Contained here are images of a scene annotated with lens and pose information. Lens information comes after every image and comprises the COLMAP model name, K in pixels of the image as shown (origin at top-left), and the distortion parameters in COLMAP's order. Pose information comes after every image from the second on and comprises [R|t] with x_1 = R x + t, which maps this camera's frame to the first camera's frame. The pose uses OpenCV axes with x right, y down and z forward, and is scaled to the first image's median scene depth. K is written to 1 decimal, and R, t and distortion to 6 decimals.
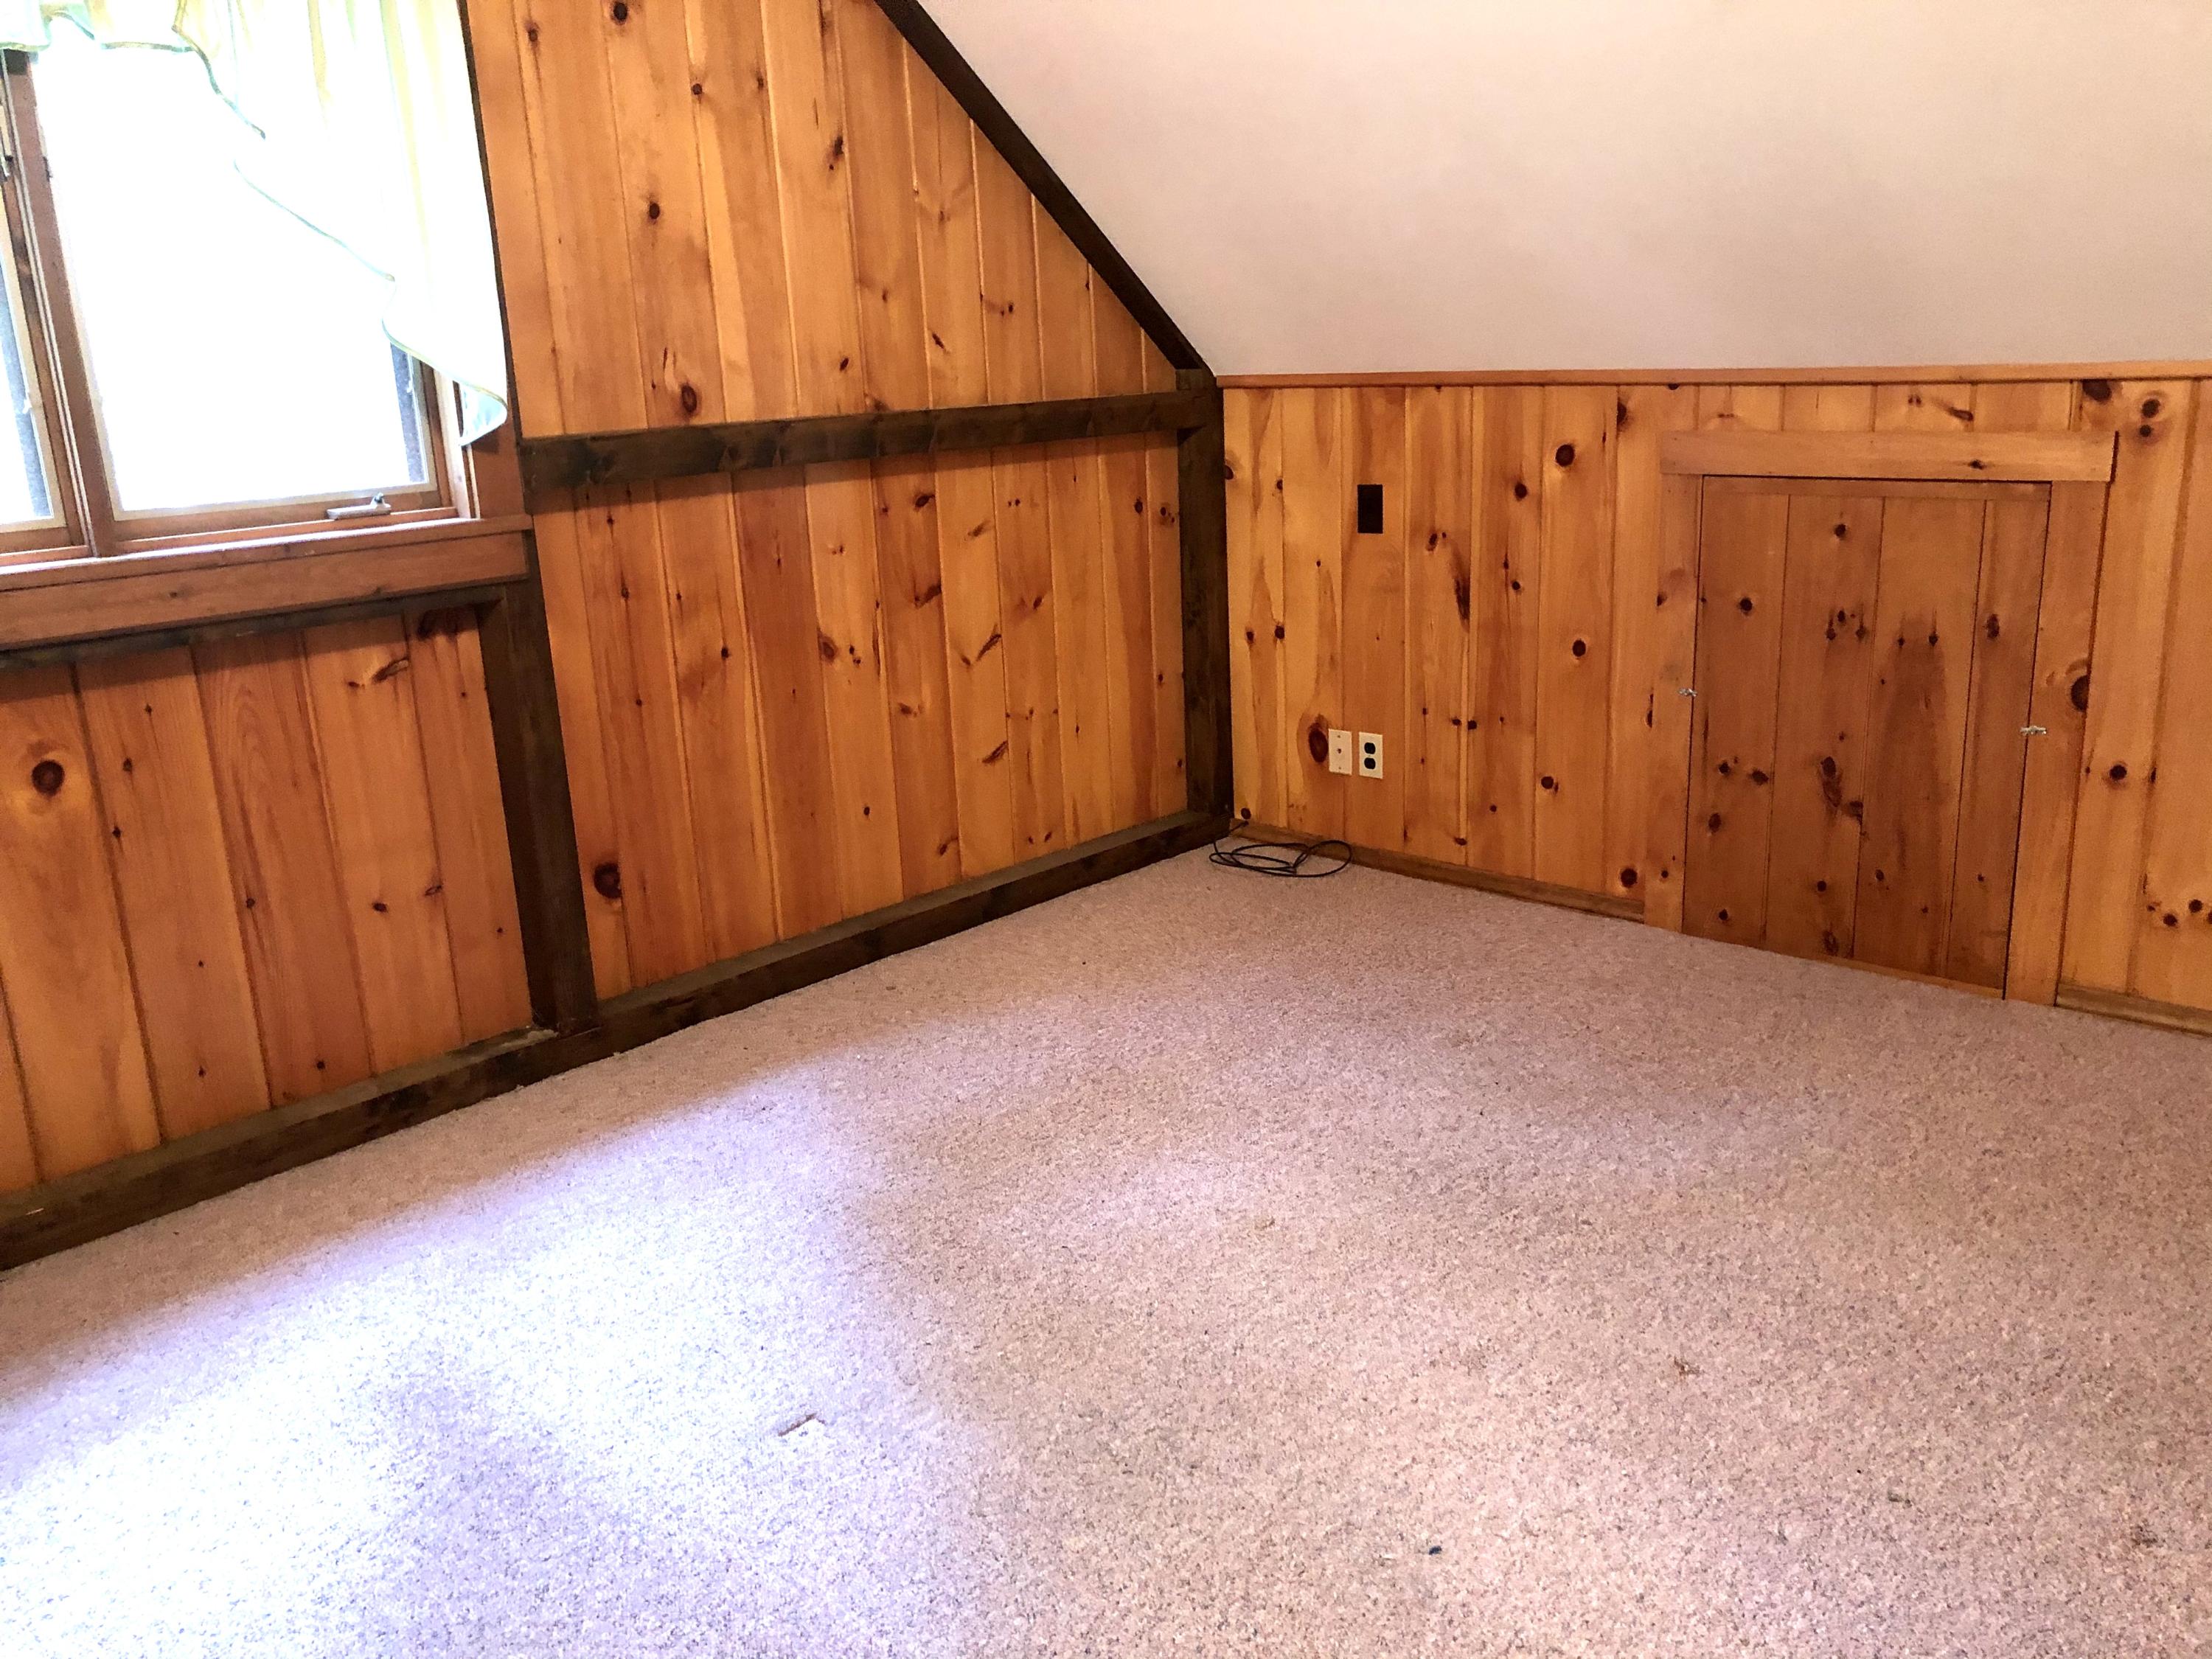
lens RADIAL K [[1797.0, 0, 1098.7], [0, 1797.0, 830.4], [0, 0, 1]] dist [0.003275, 0.004273]
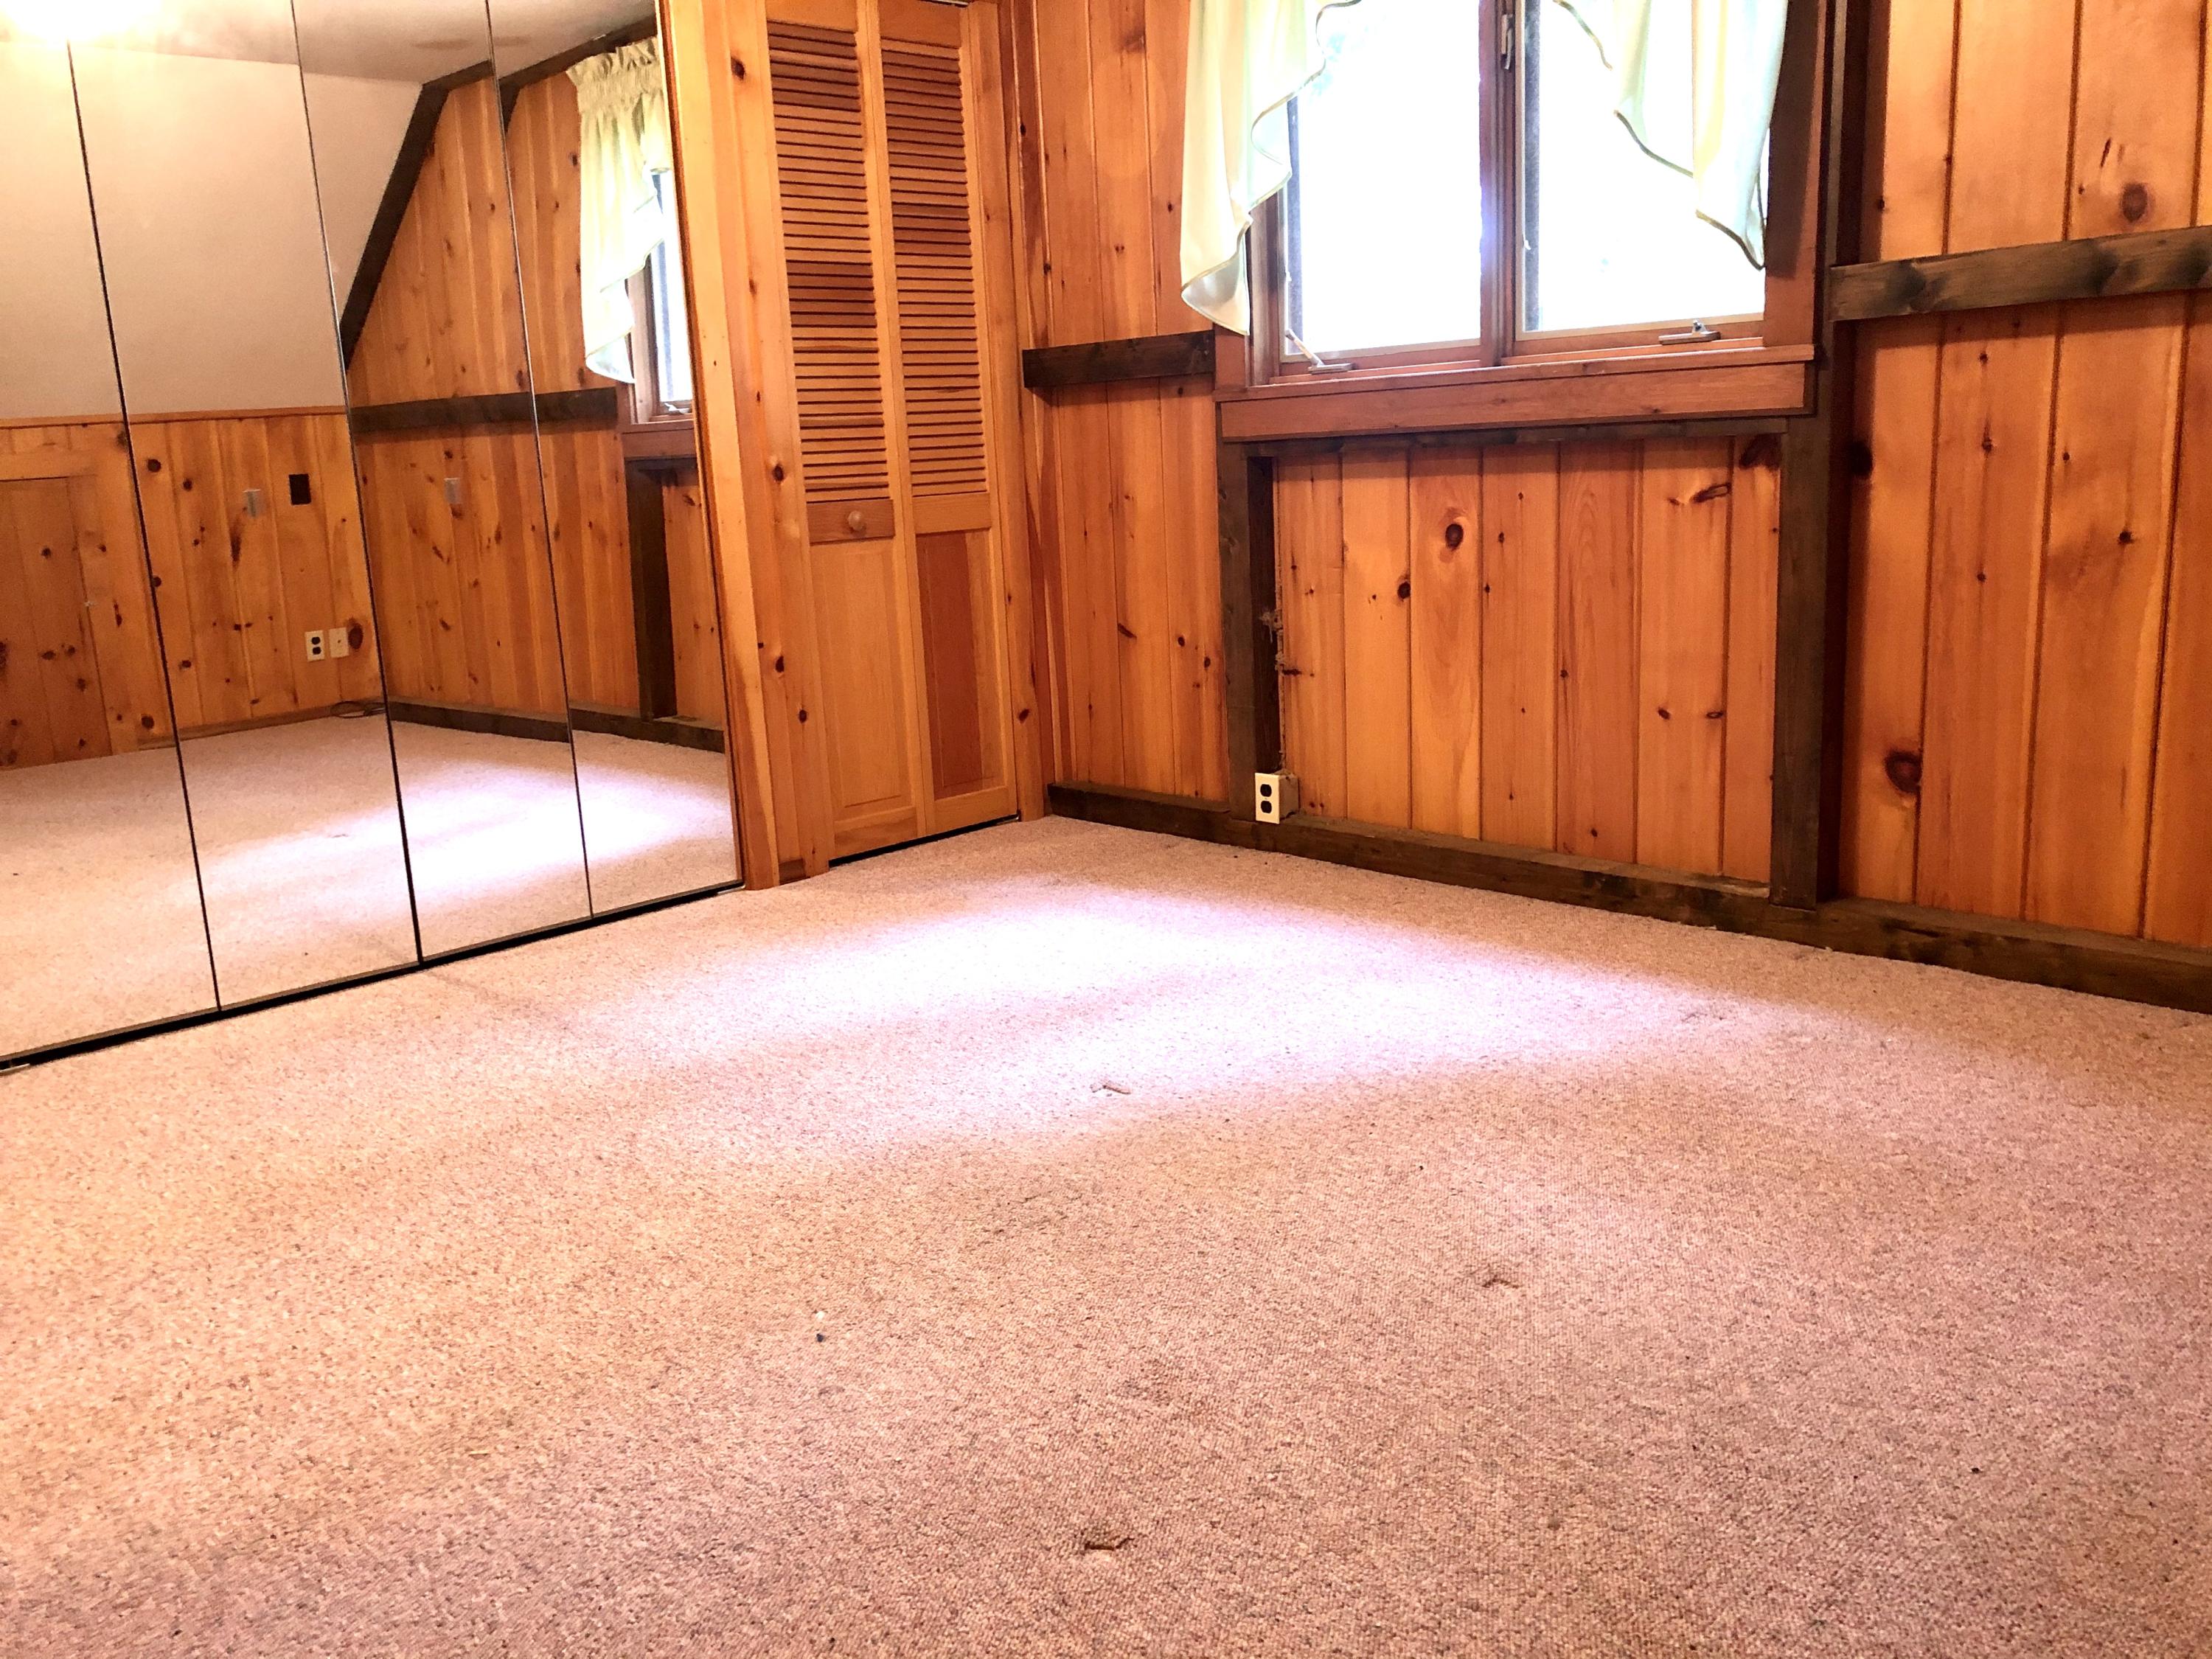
lens RADIAL K [[1797.0, 0, 1099.5], [0, 1797.0, 830.8], [0, 0, 1]] dist [0.003275, 0.004273]
pose [[-0.055215, 0.259884, -0.964060, 0.685260], [-0.212744, 0.940300, 0.265663, -0.107038], [0.975547, 0.219766, 0.003370, 0.691458]]
